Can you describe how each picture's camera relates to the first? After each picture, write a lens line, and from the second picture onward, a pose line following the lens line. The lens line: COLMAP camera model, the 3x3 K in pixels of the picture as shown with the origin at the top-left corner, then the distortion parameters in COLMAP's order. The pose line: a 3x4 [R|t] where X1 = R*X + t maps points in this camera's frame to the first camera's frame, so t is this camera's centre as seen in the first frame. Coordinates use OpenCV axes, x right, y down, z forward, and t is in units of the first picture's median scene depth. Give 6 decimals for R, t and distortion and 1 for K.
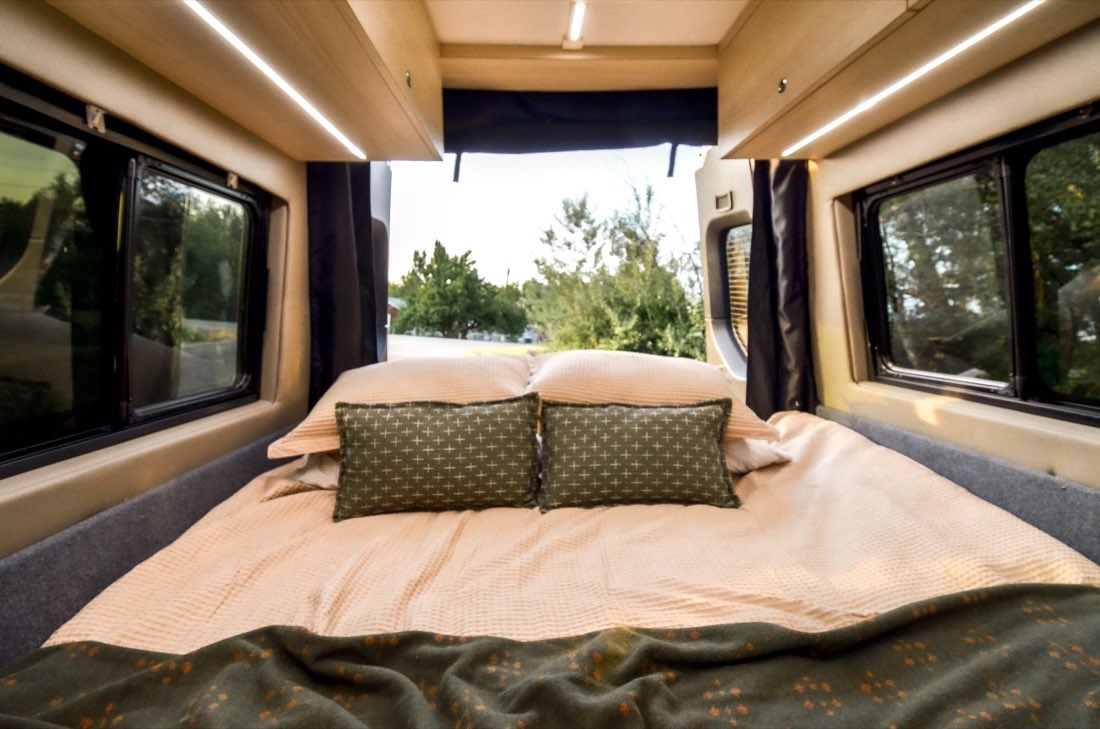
lens RADIAL K [[501.9, 0, 550.0], [0, 501.9, 364.5], [0, 0, 1]] dist [-0.000182, -0.000014]
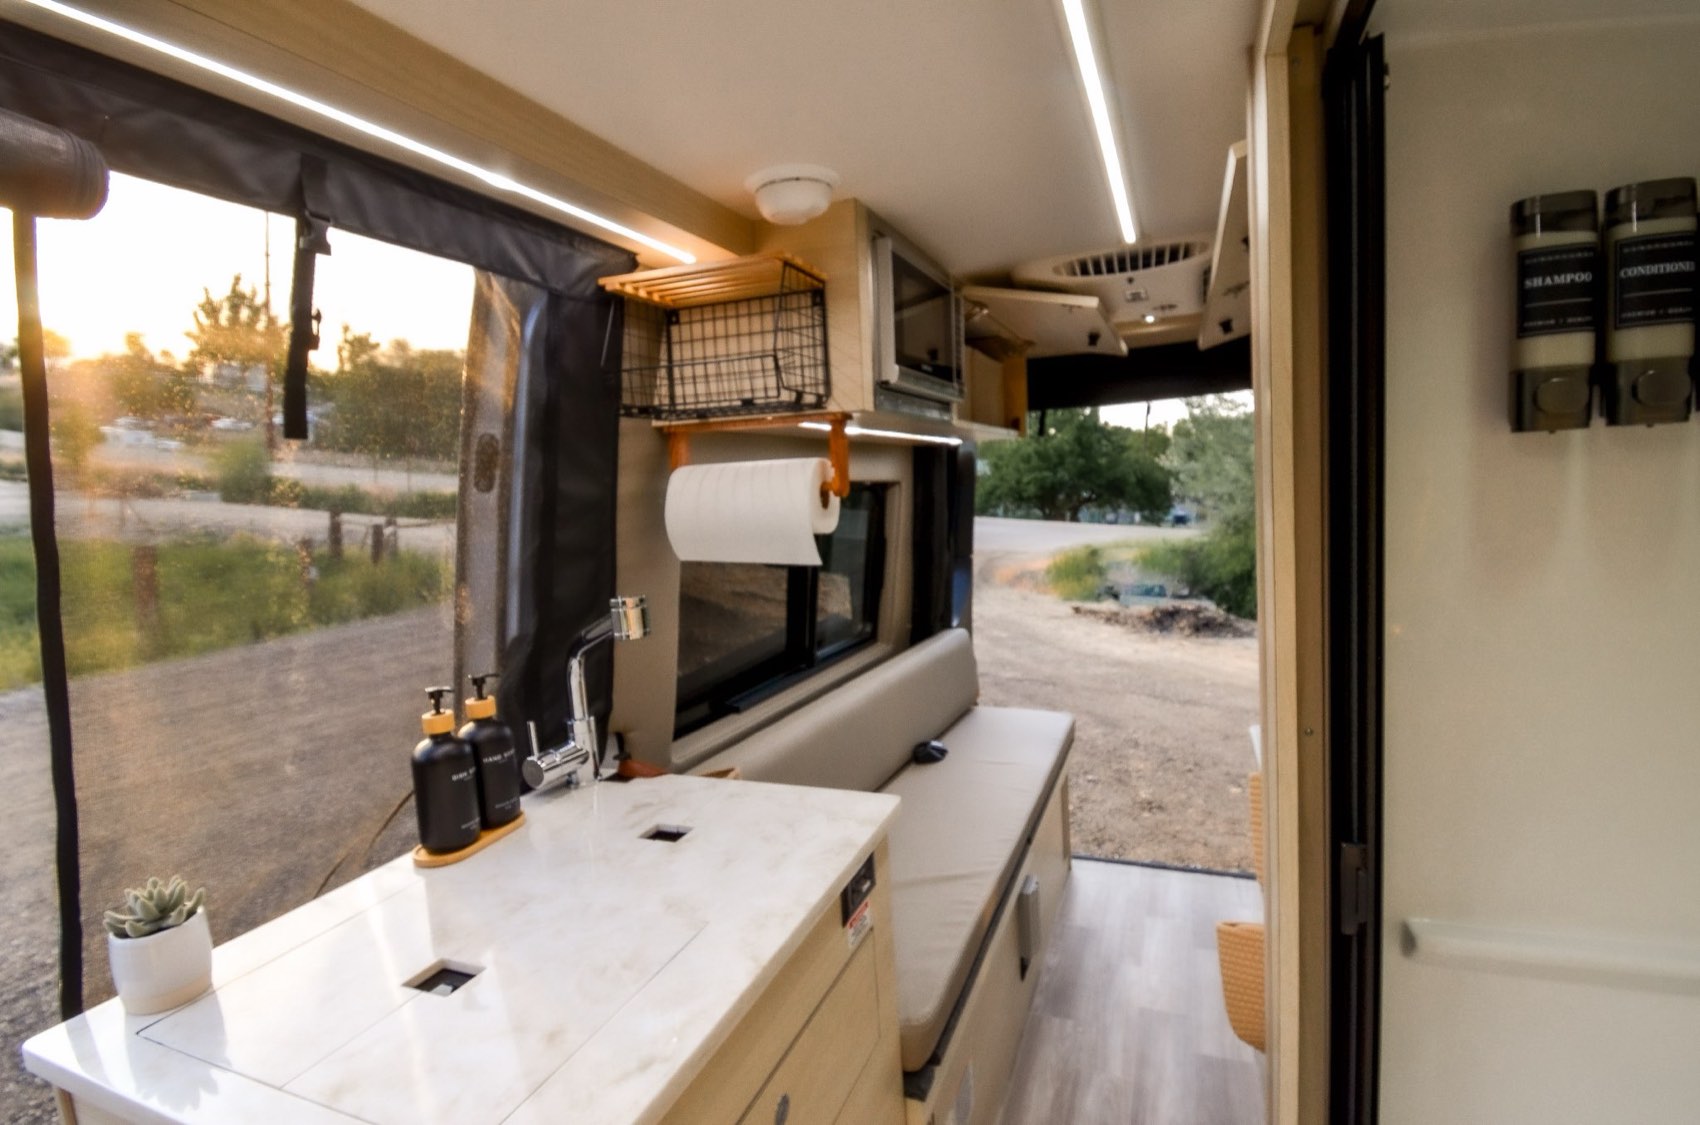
lens RADIAL K [[777.8, 0, 866.6], [0, 777.8, 571.6], [0, 0, 1]] dist [0.023795, -0.027464]
pose [[0.907117, 0.012117, -0.420704, 0.028821], [-0.000731, 0.999629, 0.027216, -0.022784], [0.420878, -0.024381, 0.906790, -0.106443]]
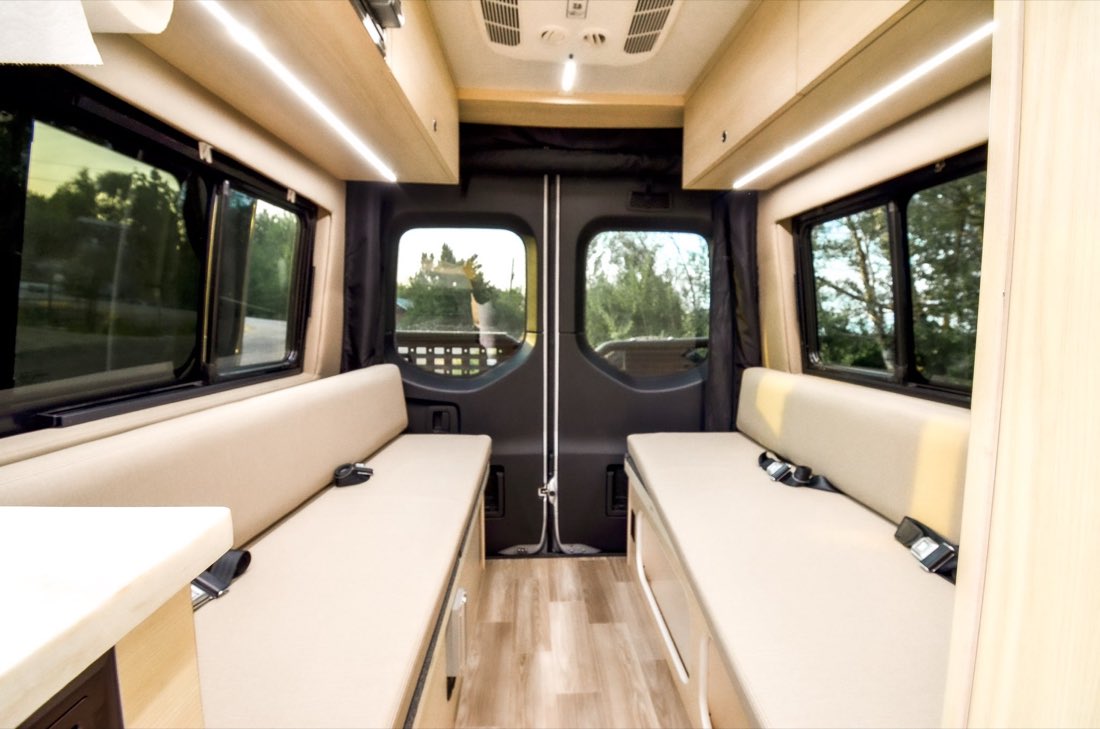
lens RADIAL K [[490.0, 0, 550.5], [0, 490.0, 368.0], [0, 0, 1]] dist [-0.001494, -0.000407]
pose [[0.999539, 0.030349, -0.000693, 0.004099], [-0.030350, 0.999539, -0.000743, 0.005823], [0.000671, 0.000763, 0.999999, -0.028271]]
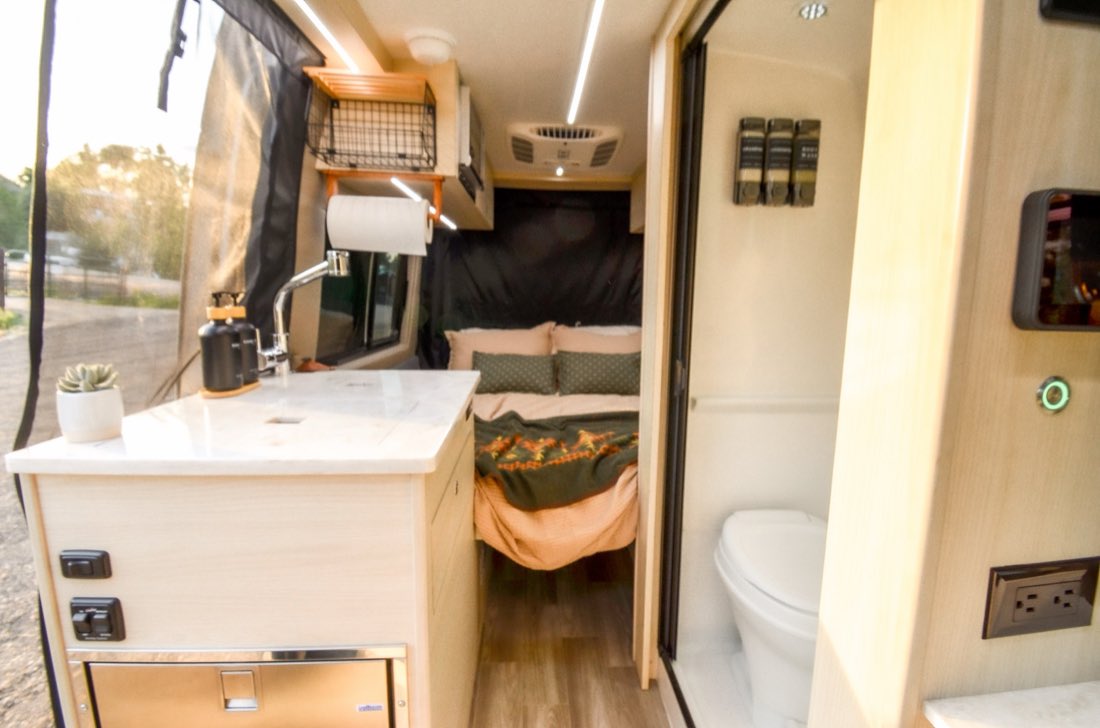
lens RADIAL K [[490.0, 0, 550.5], [0, 490.0, 367.5], [0, 0, 1]] dist [-0.001494, -0.000407]
pose [[0.999261, 0.037458, 0.008671, 0.003485], [-0.037861, 0.997917, 0.052238, 0.005531], [-0.006697, -0.052527, 0.998597, -0.146160]]
